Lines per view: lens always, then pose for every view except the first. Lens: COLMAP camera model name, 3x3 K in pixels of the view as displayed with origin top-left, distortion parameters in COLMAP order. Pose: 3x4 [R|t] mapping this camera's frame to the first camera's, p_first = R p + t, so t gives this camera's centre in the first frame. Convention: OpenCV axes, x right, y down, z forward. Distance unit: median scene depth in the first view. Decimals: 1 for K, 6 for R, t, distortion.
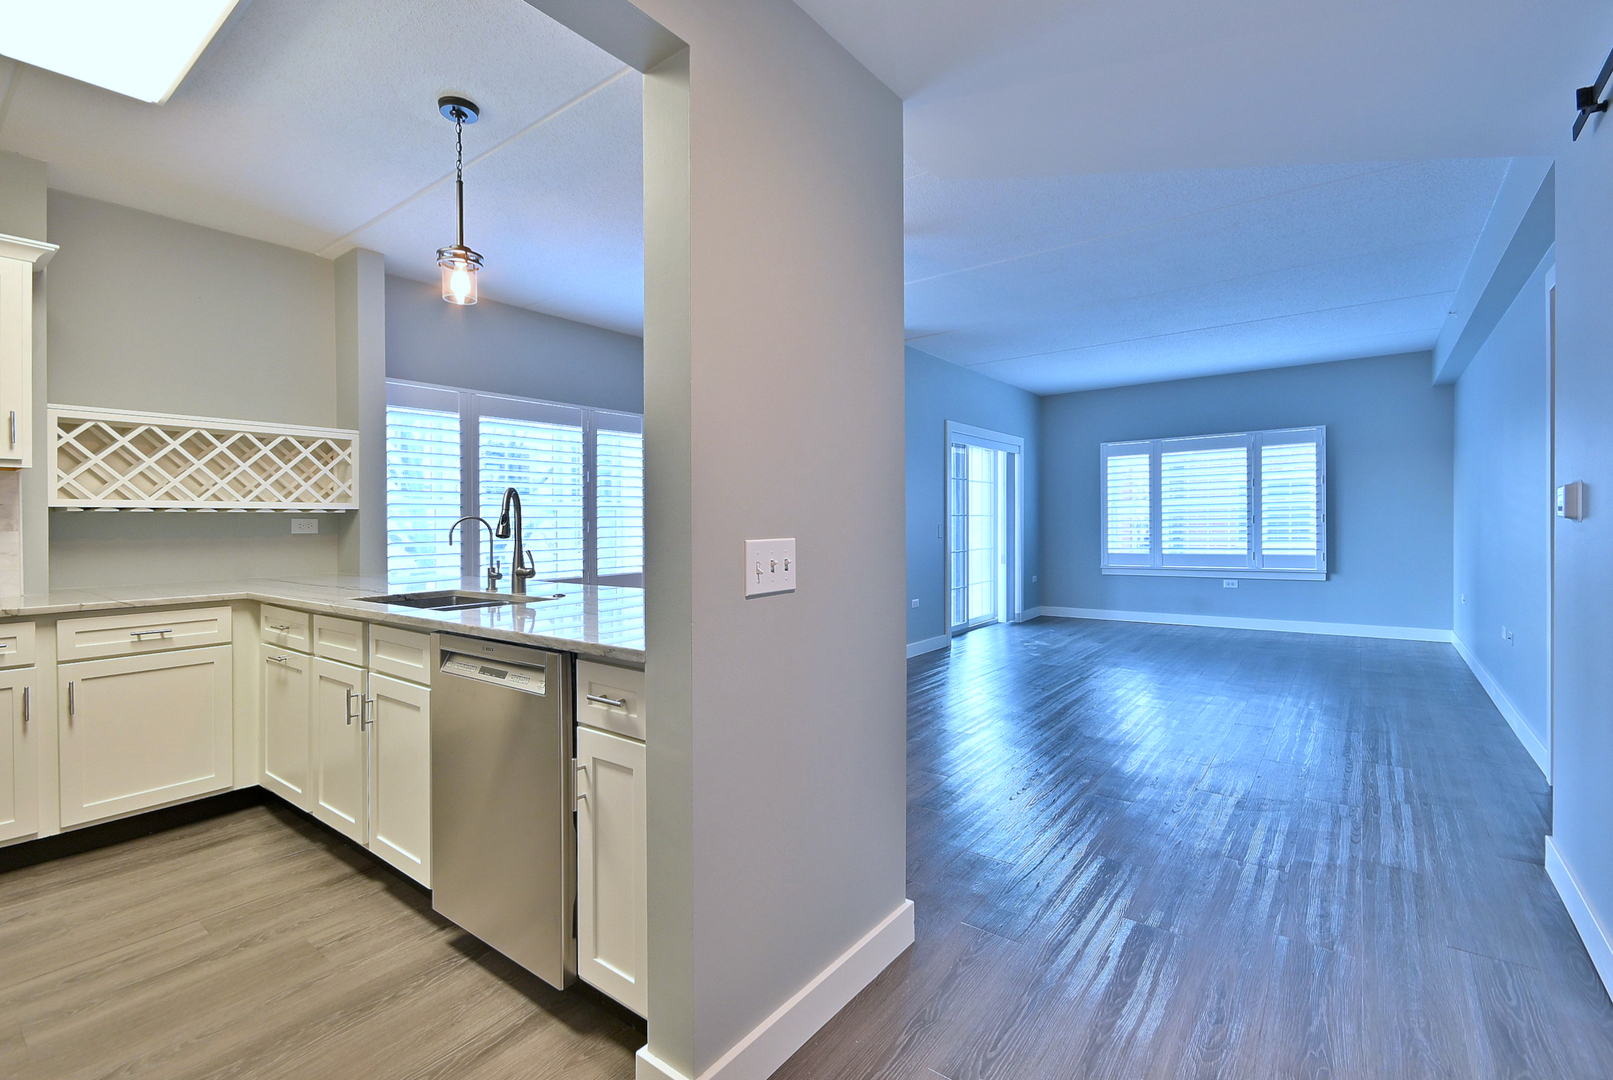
lens RADIAL K [[725.4, 0, 819.2], [0, 725.4, 517.9], [0, 0, 1]] dist [0.005684, 0.000141]
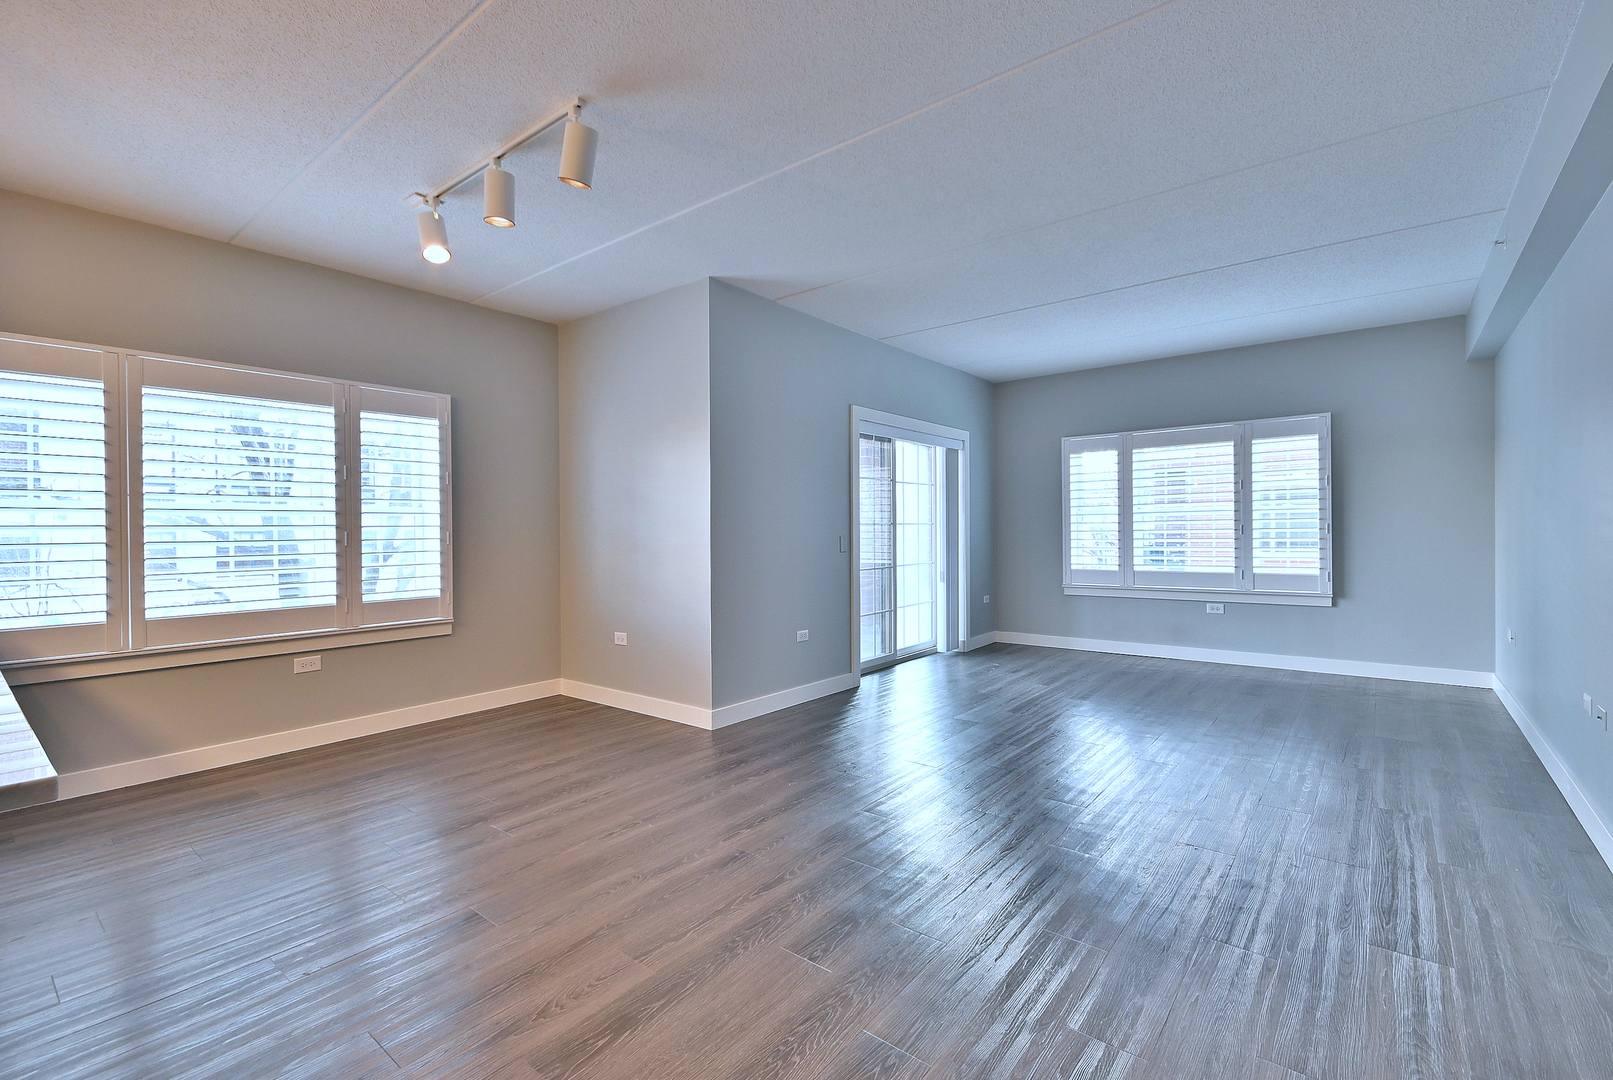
lens RADIAL K [[725.4, 0, 819.2], [0, 725.4, 517.9], [0, 0, 1]] dist [0.005684, 0.000141]
pose [[0.999819, 0.001812, -0.018925, 0.228415], [-0.002015, 0.999941, -0.010692, -0.002376], [0.018904, 0.010728, 0.999764, 0.291486]]
